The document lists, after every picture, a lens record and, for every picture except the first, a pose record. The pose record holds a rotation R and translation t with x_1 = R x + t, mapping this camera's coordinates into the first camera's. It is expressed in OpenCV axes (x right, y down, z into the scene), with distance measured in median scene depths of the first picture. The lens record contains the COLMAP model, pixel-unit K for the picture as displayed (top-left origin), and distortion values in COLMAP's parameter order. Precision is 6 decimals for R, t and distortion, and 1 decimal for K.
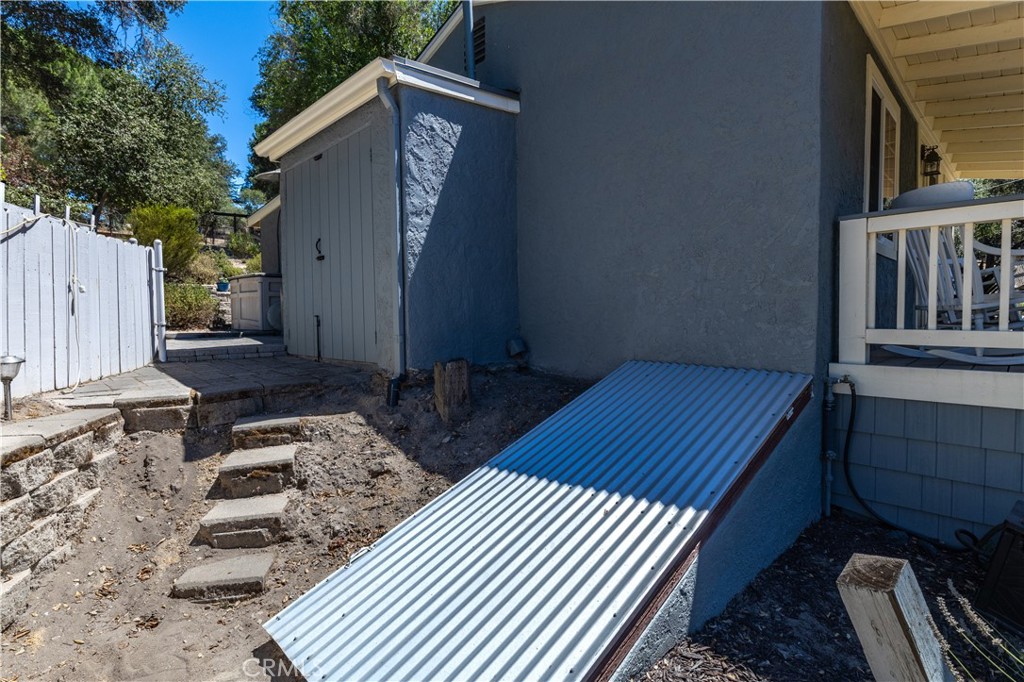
lens RADIAL K [[445.5, 0, 513.3], [0, 445.5, 308.7], [0, 0, 1]] dist [0.002893, -0.000110]
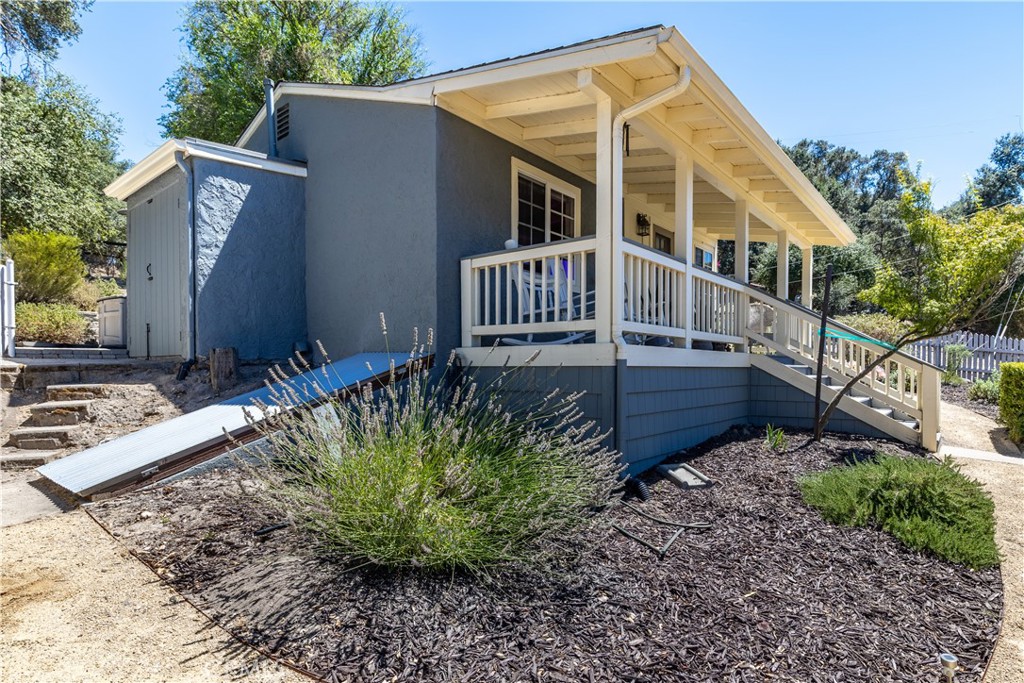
lens RADIAL K [[455.7, 0, 508.3], [0, 455.7, 346.5], [0, 0, 1]] dist [0.003418, -0.000088]
pose [[0.994200, 0.016120, 0.106335, 0.582048], [-0.014238, 0.999729, -0.018430, 0.116856], [-0.106604, 0.016809, 0.994159, -0.534863]]
